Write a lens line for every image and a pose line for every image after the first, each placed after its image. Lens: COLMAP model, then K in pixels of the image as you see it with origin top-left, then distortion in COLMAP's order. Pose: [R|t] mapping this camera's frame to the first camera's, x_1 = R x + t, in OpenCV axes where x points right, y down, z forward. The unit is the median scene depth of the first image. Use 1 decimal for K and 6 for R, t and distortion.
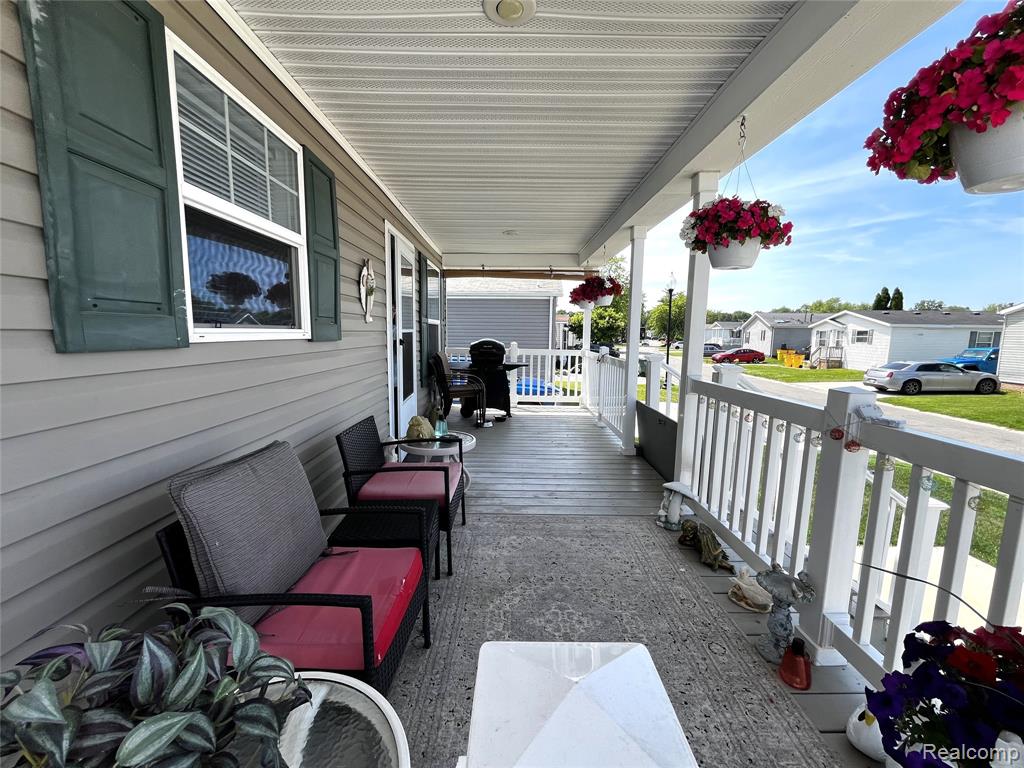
lens RADIAL K [[417.8, 0, 512.0], [0, 417.8, 384.0], [0, 0, 1]] dist [-0.001462, -0.000287]
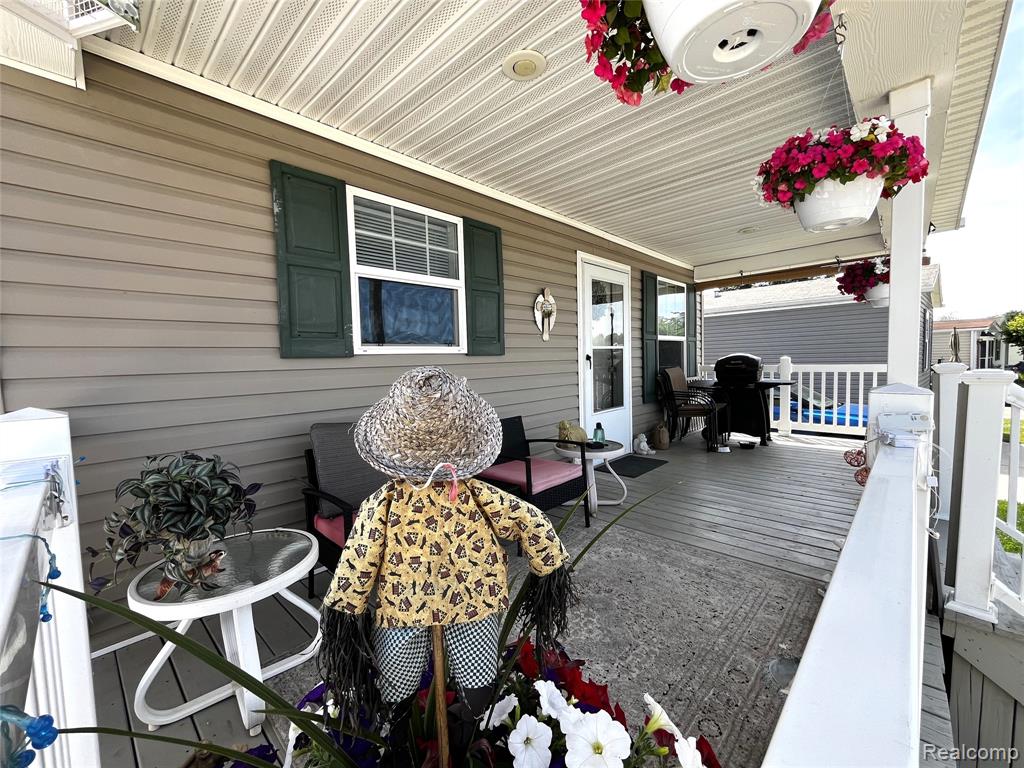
lens RADIAL K [[417.8, 0, 512.0], [0, 417.8, 384.0], [0, 0, 1]] dist [-0.001462, -0.000287]
pose [[0.724627, 0.007222, -0.689103, 0.517943], [-0.048271, 0.998021, -0.040299, 0.036281], [0.687448, 0.062465, 0.723542, 0.108224]]
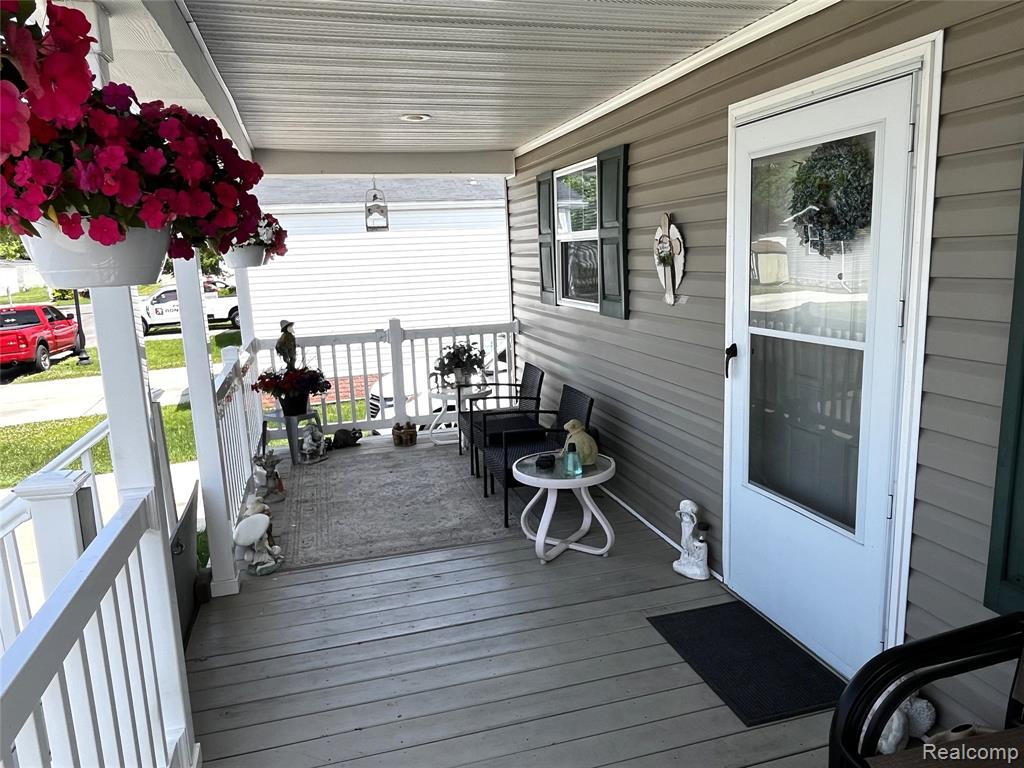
lens RADIAL K [[684.0, 0, 512.0], [0, 684.0, 384.0], [0, 0, 1]] dist [-0.000903, -0.000370]
pose [[-0.966911, 0.029823, -0.253366, 0.265657], [-0.044392, 0.958323, 0.282216, -0.420099], [0.251223, 0.284125, -0.925289, 2.584107]]
